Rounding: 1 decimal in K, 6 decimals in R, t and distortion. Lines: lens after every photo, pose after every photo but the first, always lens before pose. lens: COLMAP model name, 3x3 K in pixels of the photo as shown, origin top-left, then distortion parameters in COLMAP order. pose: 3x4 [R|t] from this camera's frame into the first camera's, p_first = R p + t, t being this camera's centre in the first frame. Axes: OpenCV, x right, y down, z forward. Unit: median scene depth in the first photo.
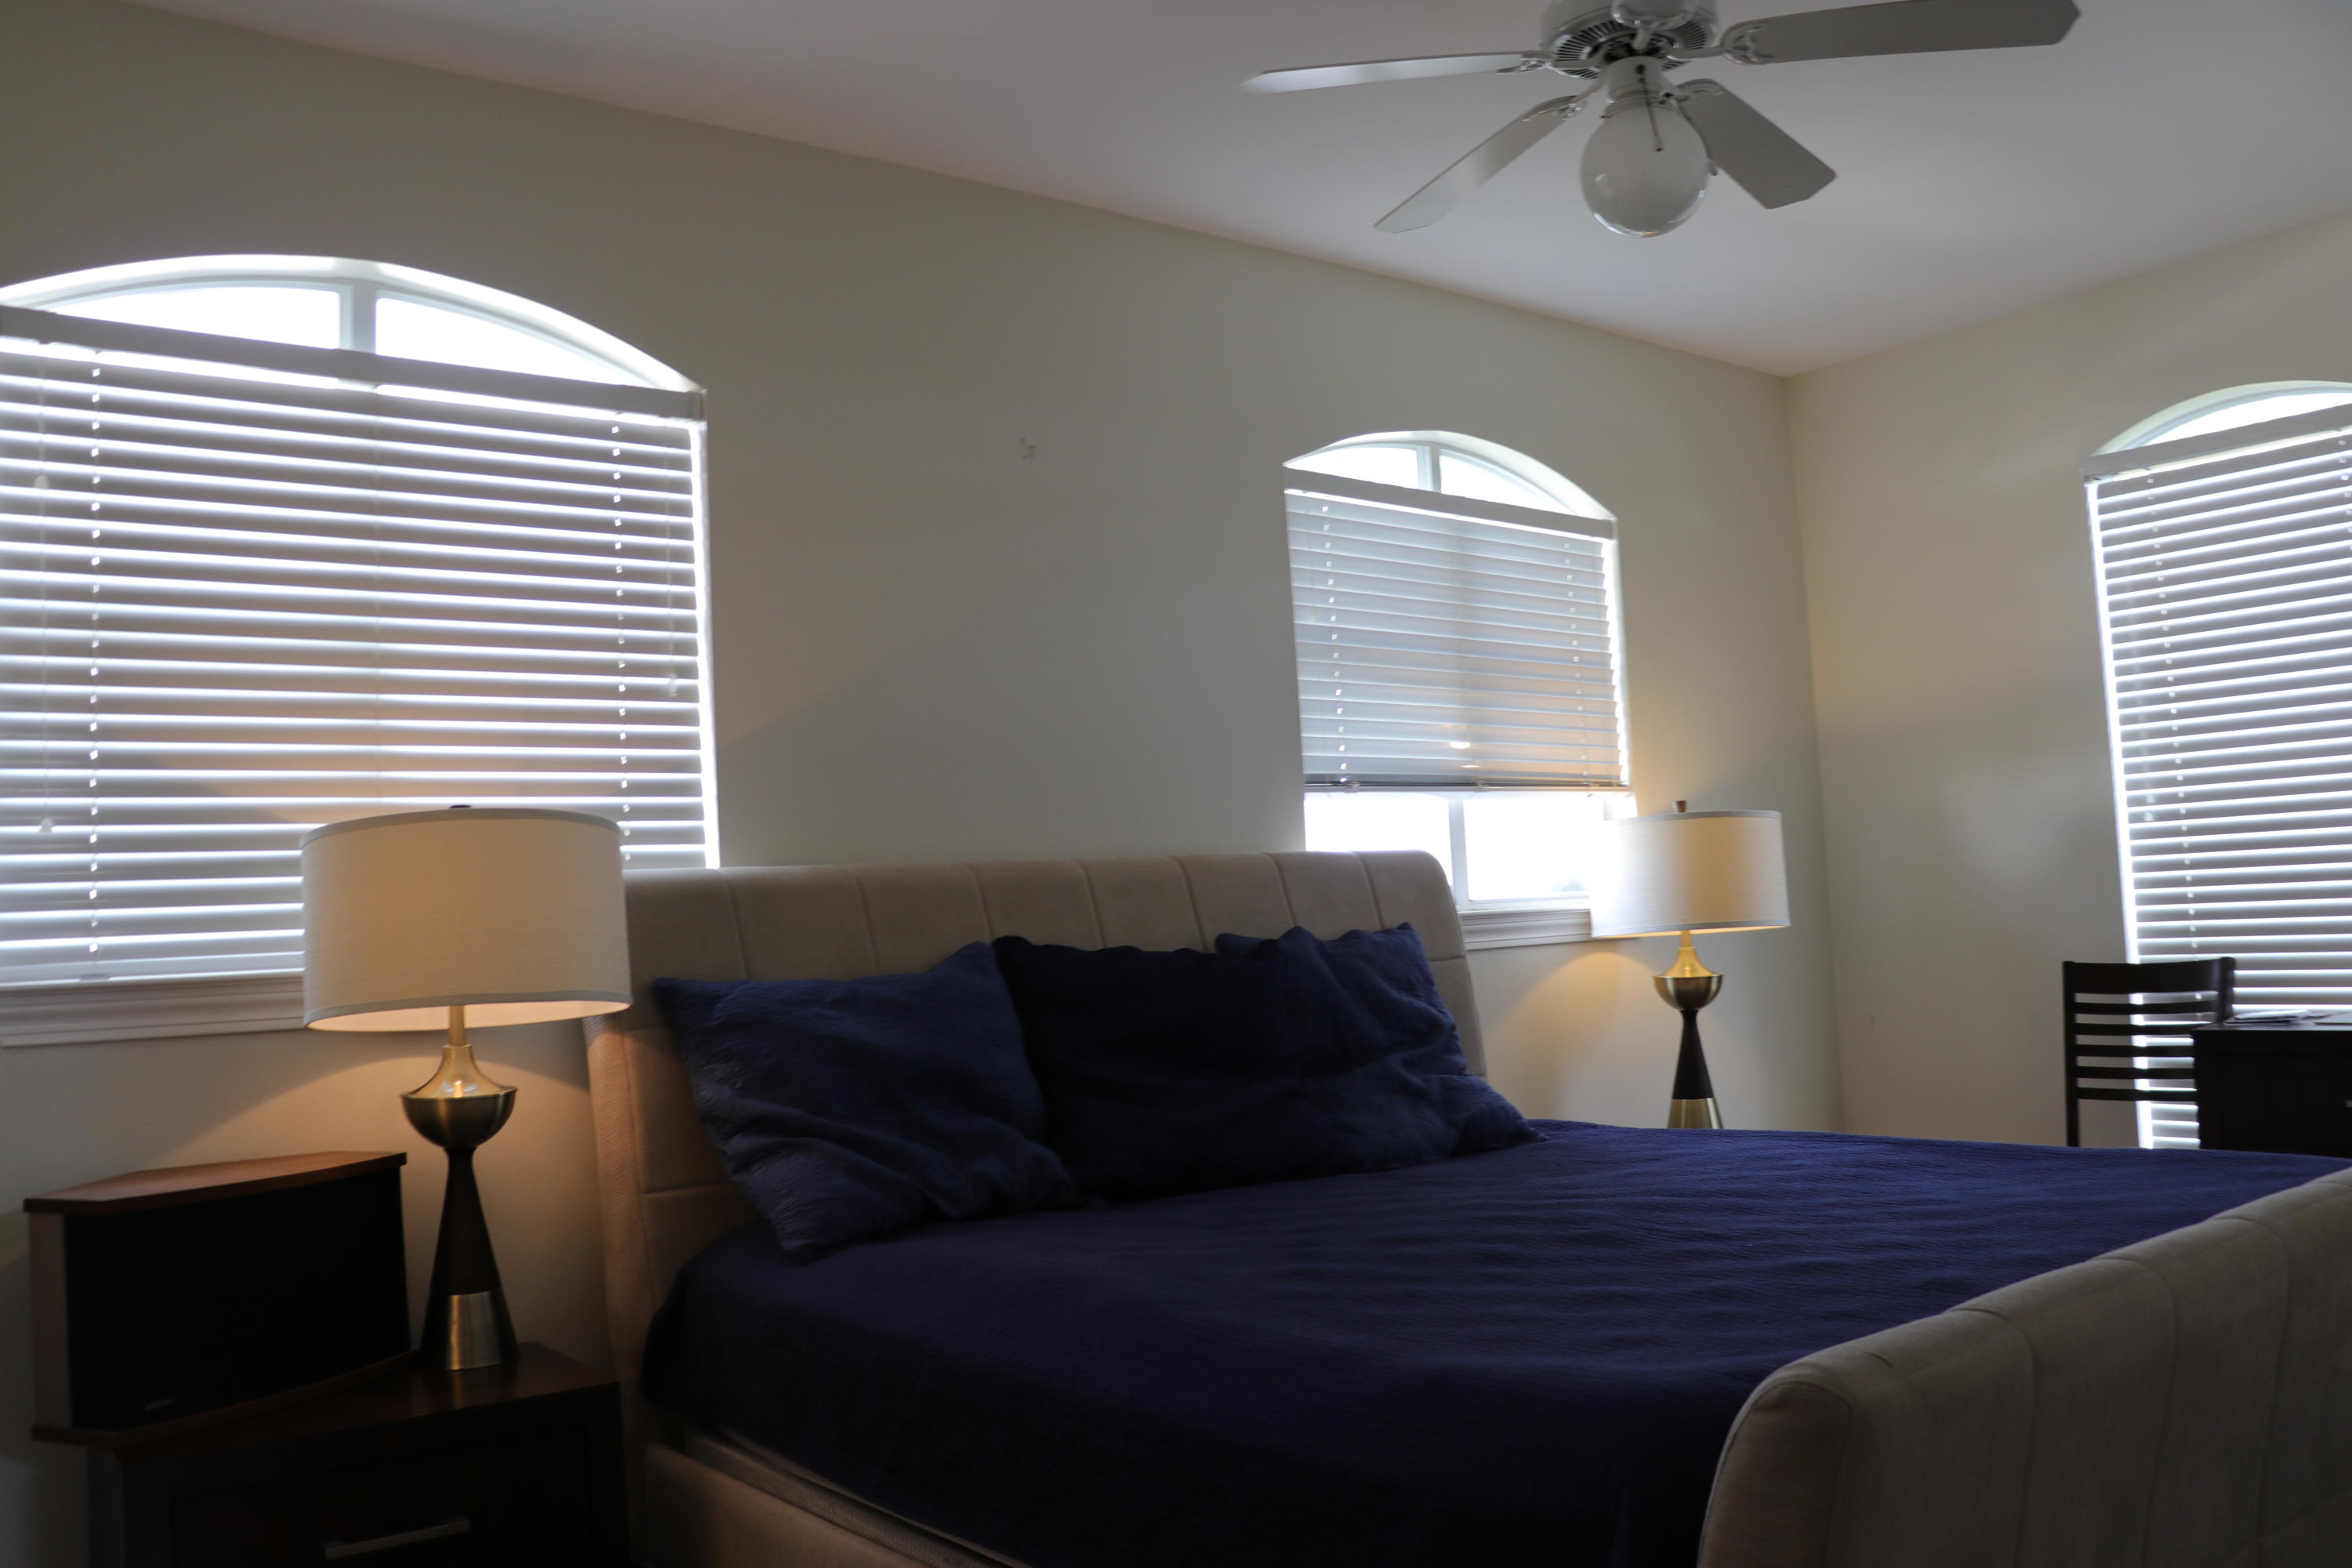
lens RADIAL K [[1888.1, 0, 1136.0], [0, 1888.1, 786.8], [0, 0, 1]] dist [-0.190902, 0.147521]
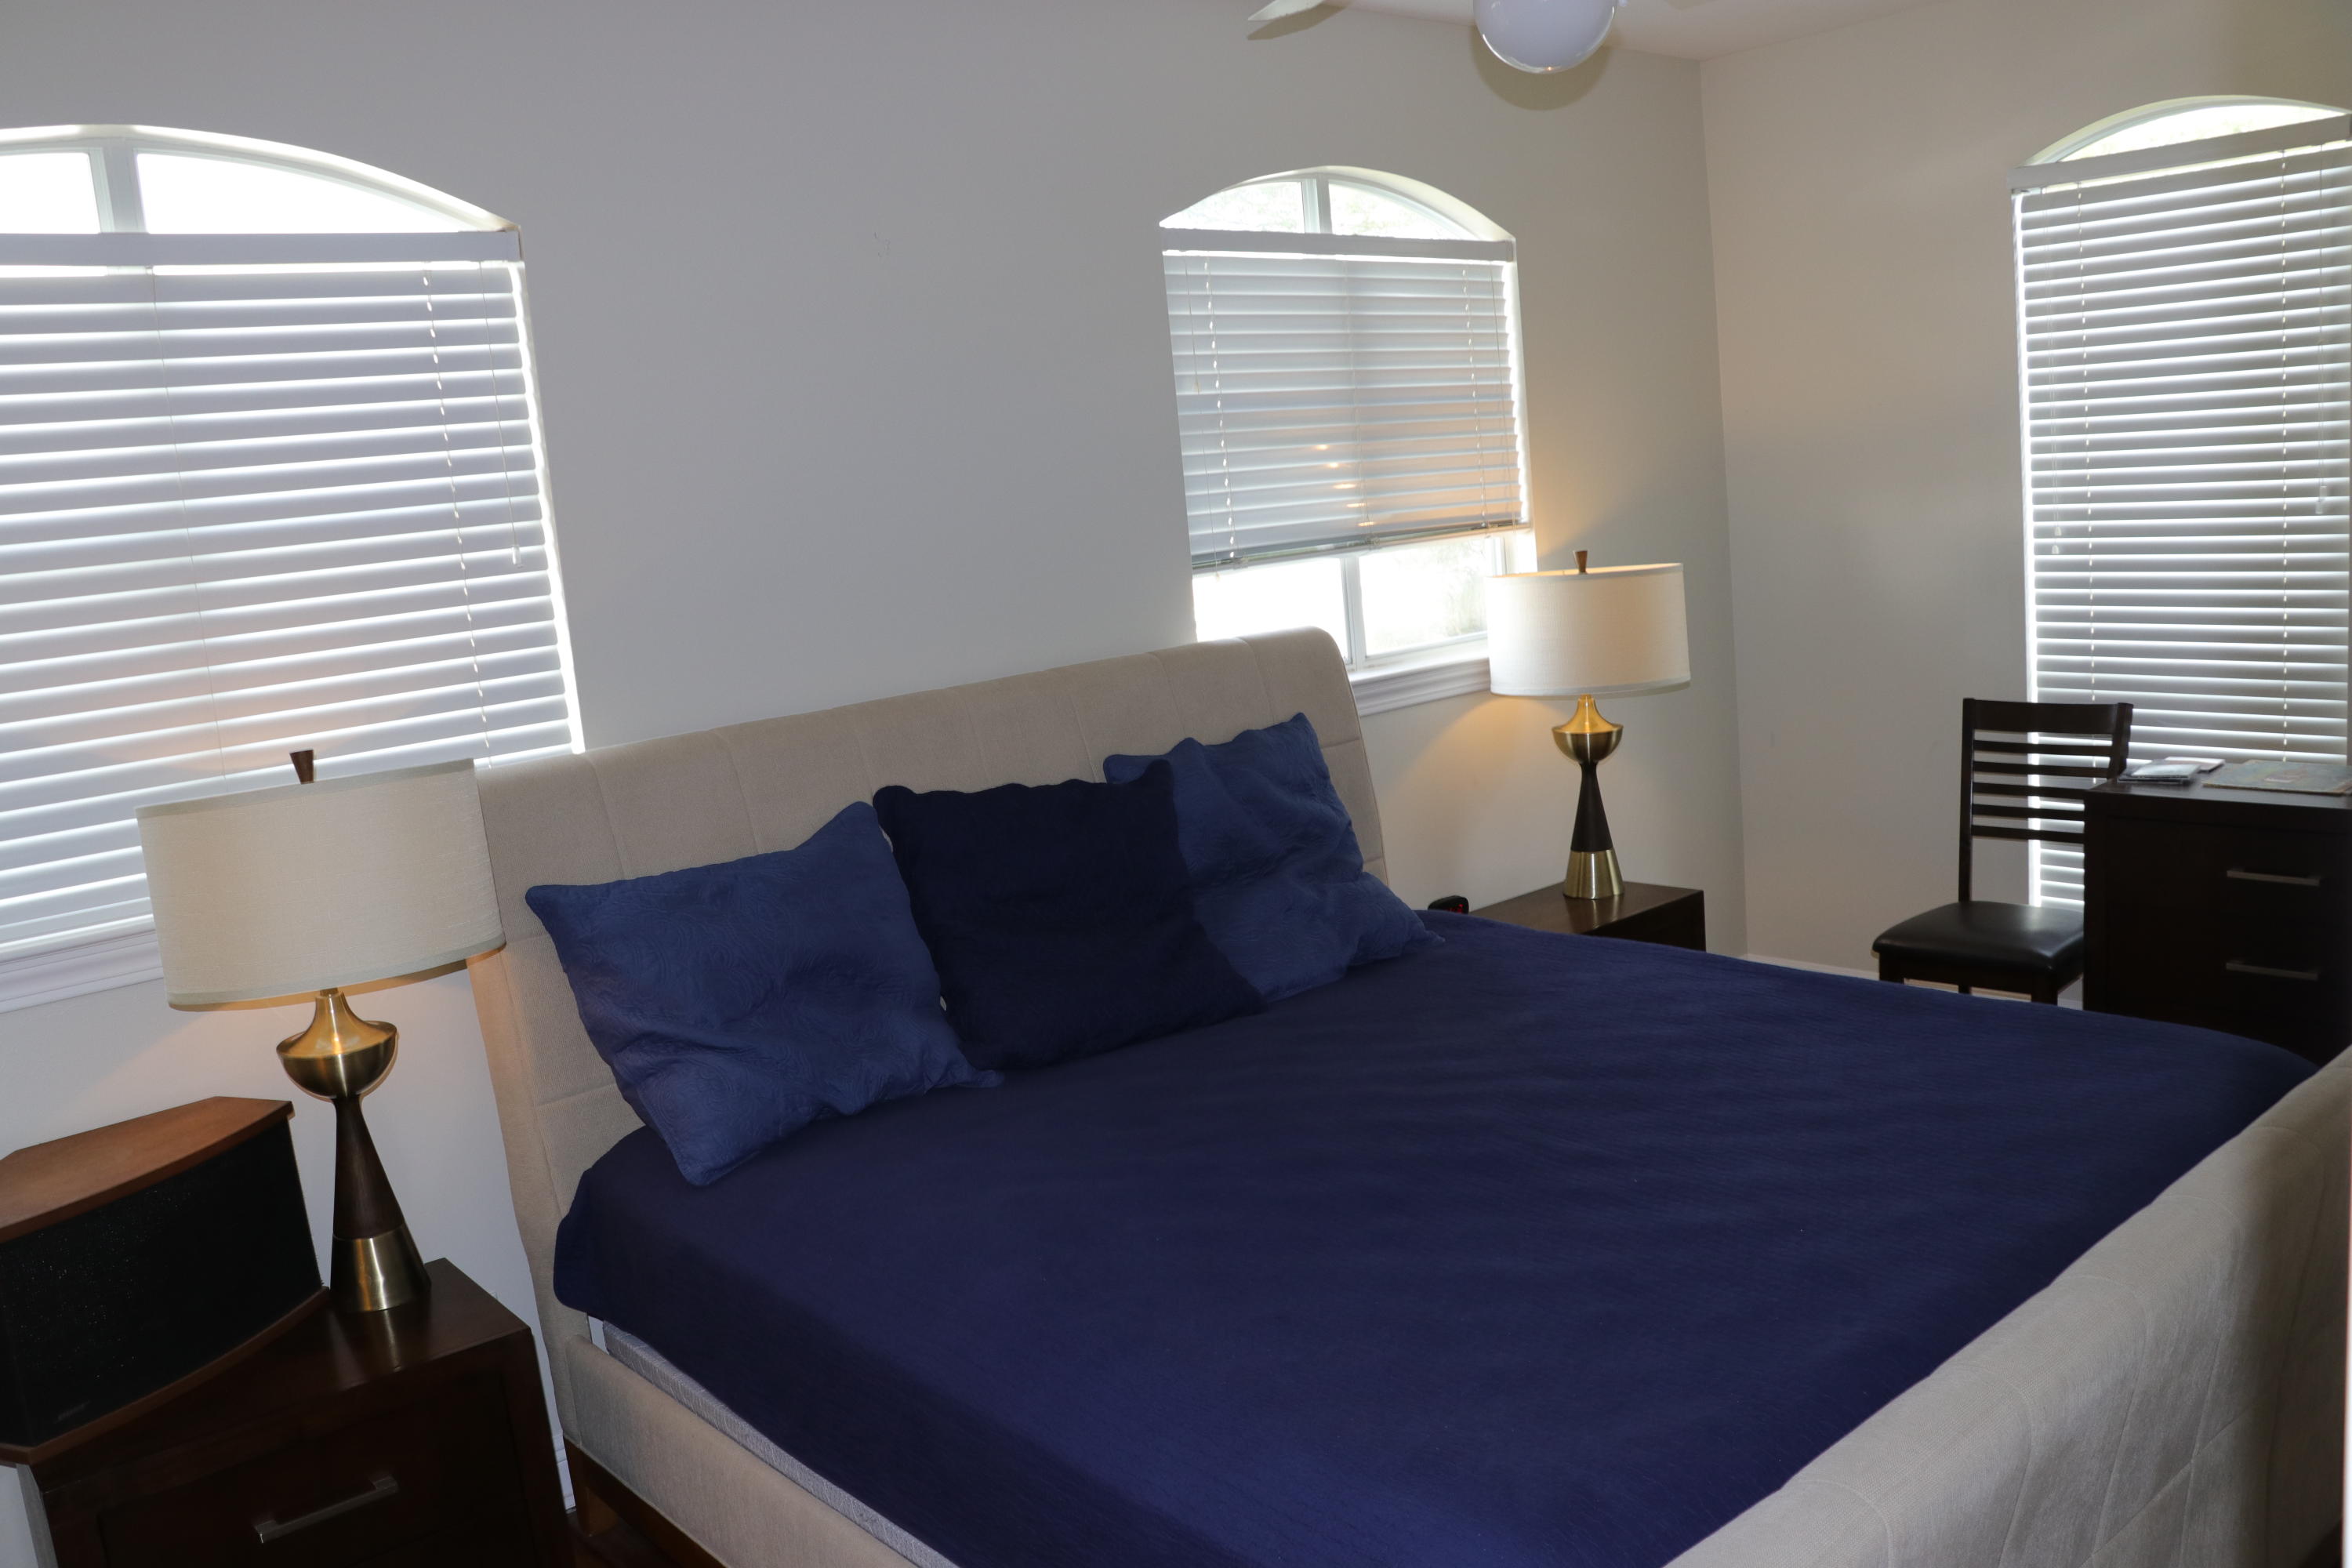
lens RADIAL K [[1888.1, 0, 1136.0], [0, 1888.1, 786.8], [0, 0, 1]] dist [-0.190902, 0.147521]
pose [[0.998031, -0.047164, 0.041359, 0.014736], [0.036398, 0.972380, 0.230547, -0.107865], [-0.051090, -0.228588, 0.972182, 0.037702]]
